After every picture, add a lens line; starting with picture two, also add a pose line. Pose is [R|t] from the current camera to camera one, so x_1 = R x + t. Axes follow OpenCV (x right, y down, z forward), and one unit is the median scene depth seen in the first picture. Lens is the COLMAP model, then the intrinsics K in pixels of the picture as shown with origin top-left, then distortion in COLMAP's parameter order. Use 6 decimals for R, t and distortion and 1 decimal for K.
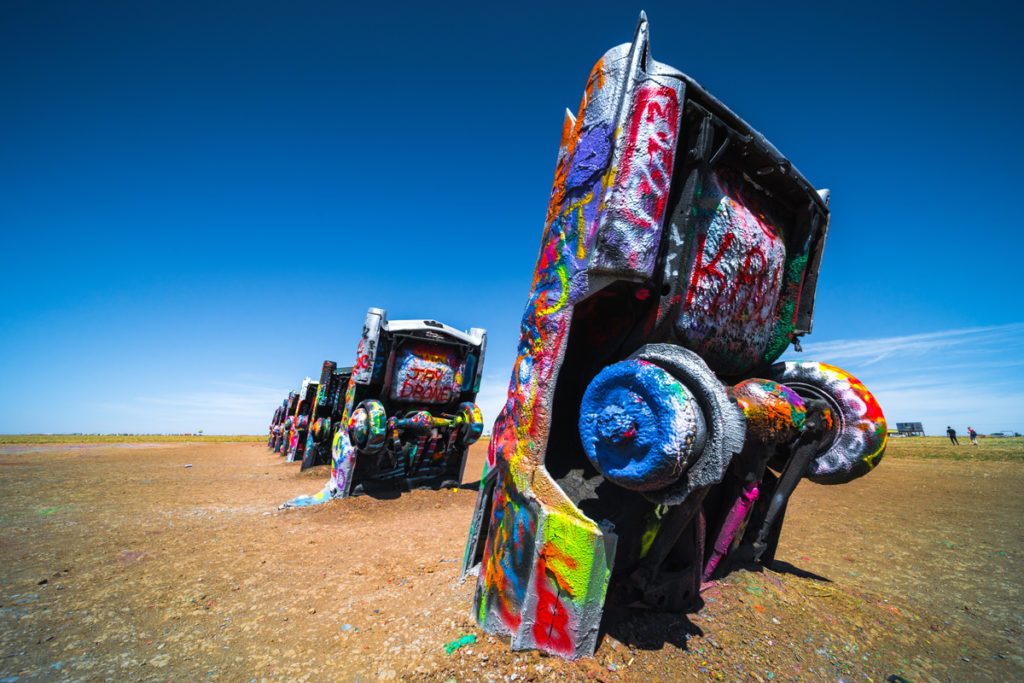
lens RADIAL K [[354.2, 0, 508.5], [0, 354.2, 341.1], [0, 0, 1]] dist [-0.001500, -0.000083]
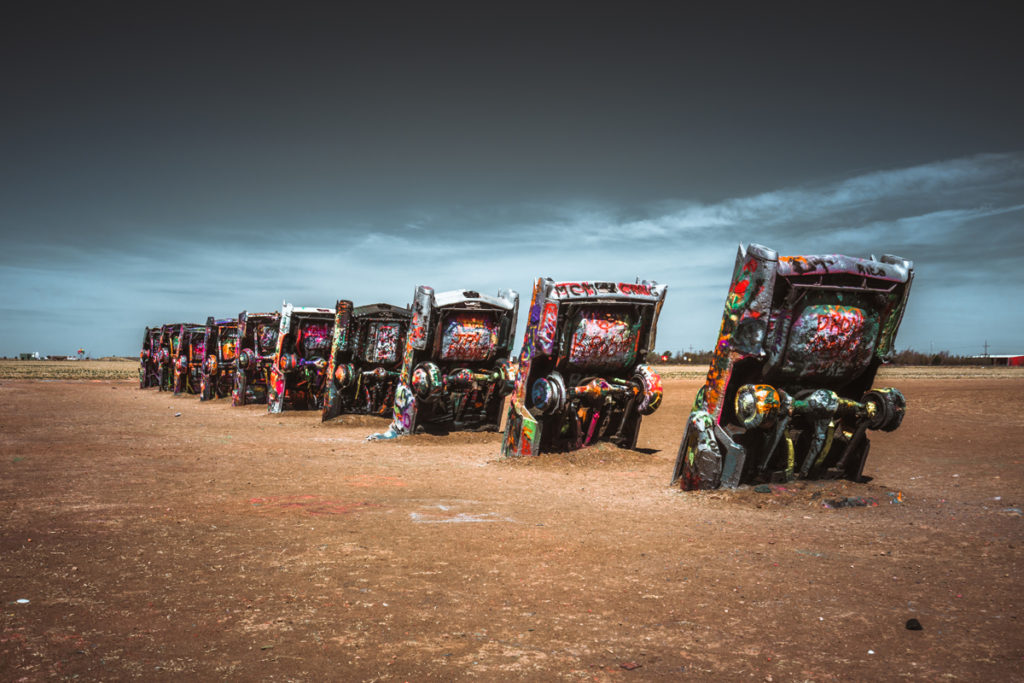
lens RADIAL K [[984.1, 0, 512.5], [0, 984.1, 343.5], [0, 0, 1]] dist [0.000702, 0.000000]
pose [[0.993862, 0.002399, -0.110598, 0.279775], [0.024255, 0.970711, 0.239021, -0.668943], [0.107932, -0.240237, 0.964695, -2.147481]]
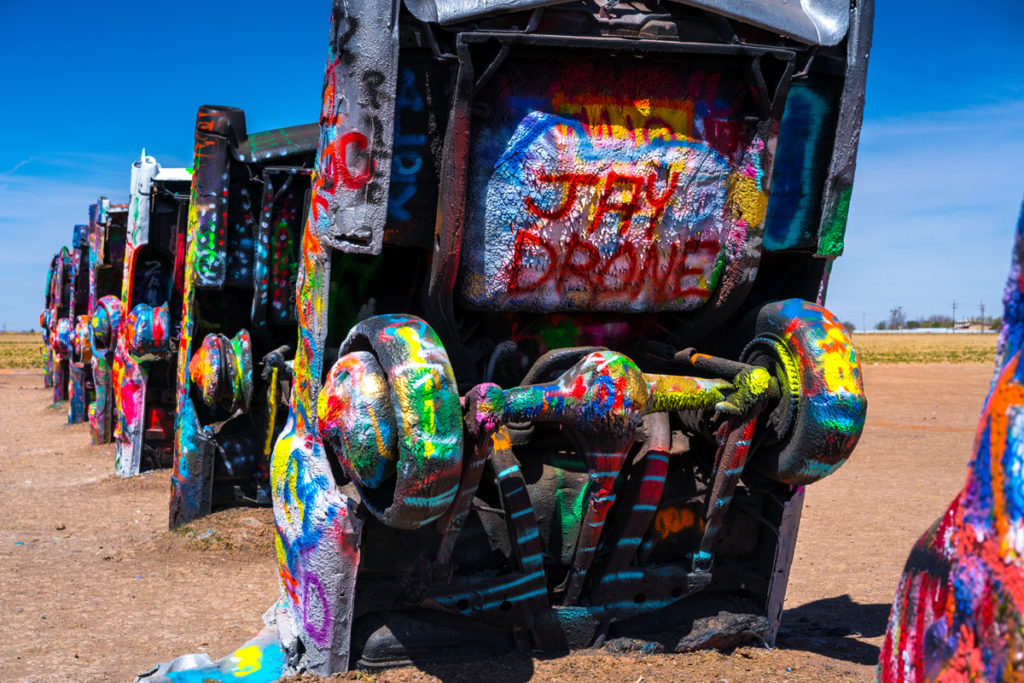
lens RADIAL K [[1594.9, 0, 509.8], [0, 1594.9, 339.3], [0, 0, 1]] dist [-0.023672, 0.000000]
pose [[0.957348, -0.001655, -0.288931, 0.006178], [0.077772, 0.964554, 0.252165, -0.081309], [0.278272, -0.263880, 0.923543, 0.001515]]
